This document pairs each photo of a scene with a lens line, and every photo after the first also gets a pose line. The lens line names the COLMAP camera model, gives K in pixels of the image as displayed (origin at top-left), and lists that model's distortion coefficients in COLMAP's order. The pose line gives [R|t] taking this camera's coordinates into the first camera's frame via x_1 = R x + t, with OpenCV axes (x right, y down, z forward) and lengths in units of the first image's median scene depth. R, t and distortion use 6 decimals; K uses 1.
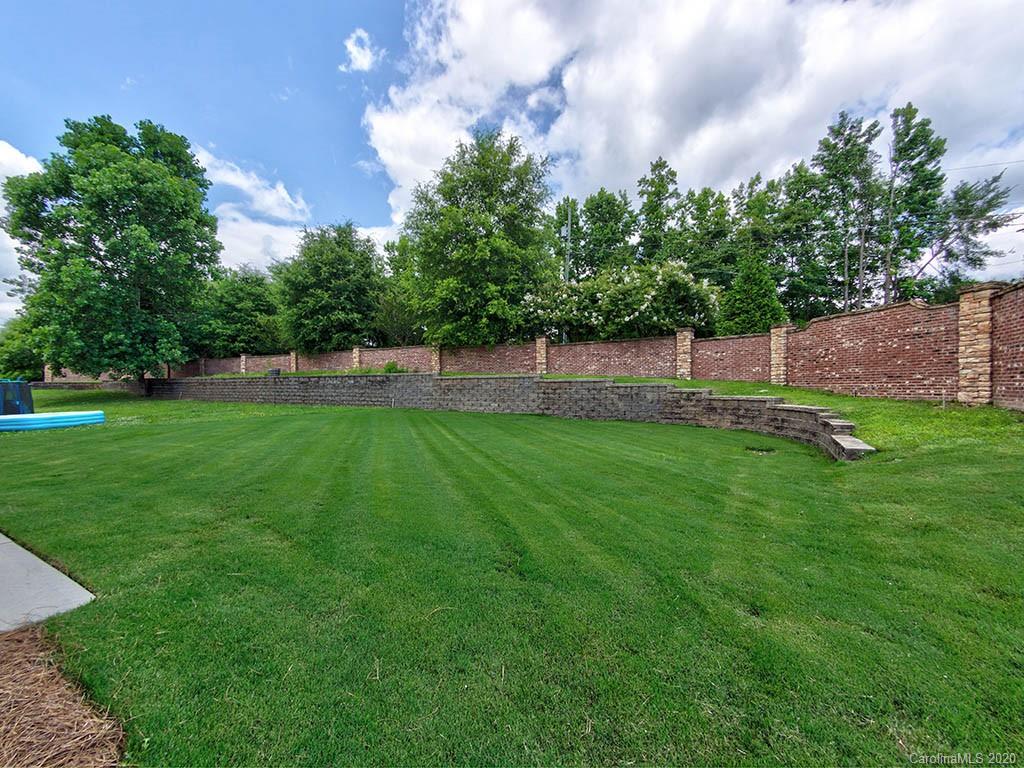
lens RADIAL K [[404.3, 0, 513.0], [0, 404.3, 386.5], [0, 0, 1]] dist [0.006177, -0.000066]
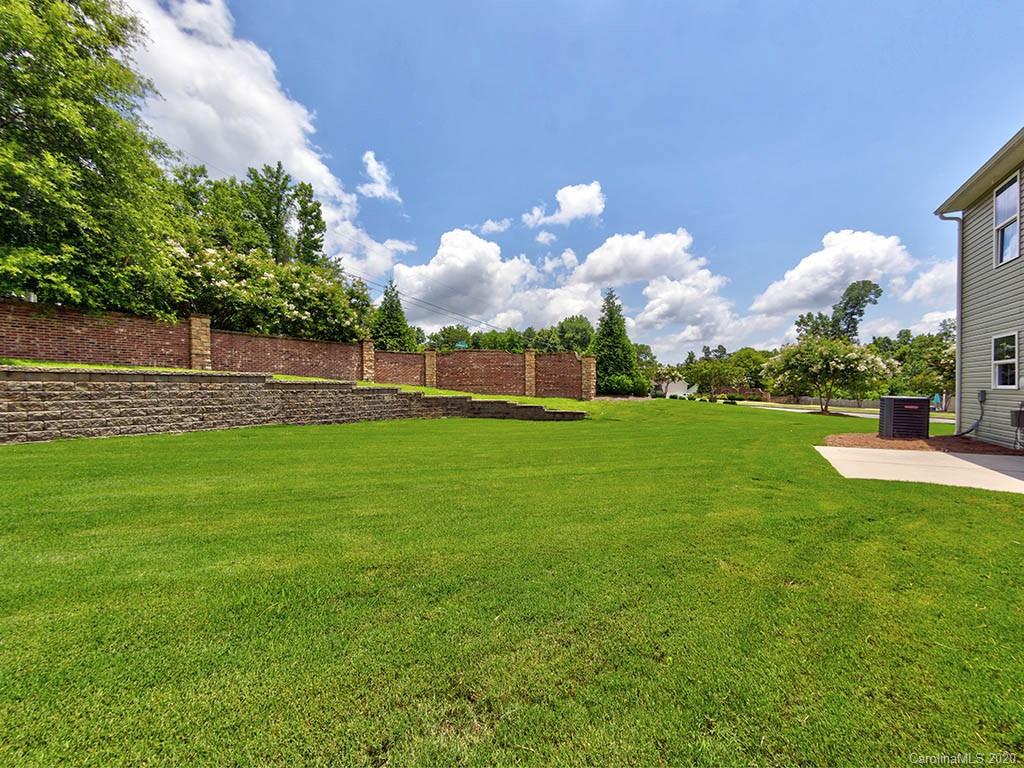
lens RADIAL K [[404.3, 0, 512.9], [0, 404.3, 384.5], [0, 0, 1]] dist [0.006177, -0.000066]
pose [[-0.009311, 0.009976, 0.999907, -0.708977], [0.001538, 0.999949, -0.009962, -0.001862], [-0.999955, 0.001445, -0.009326, 0.576437]]
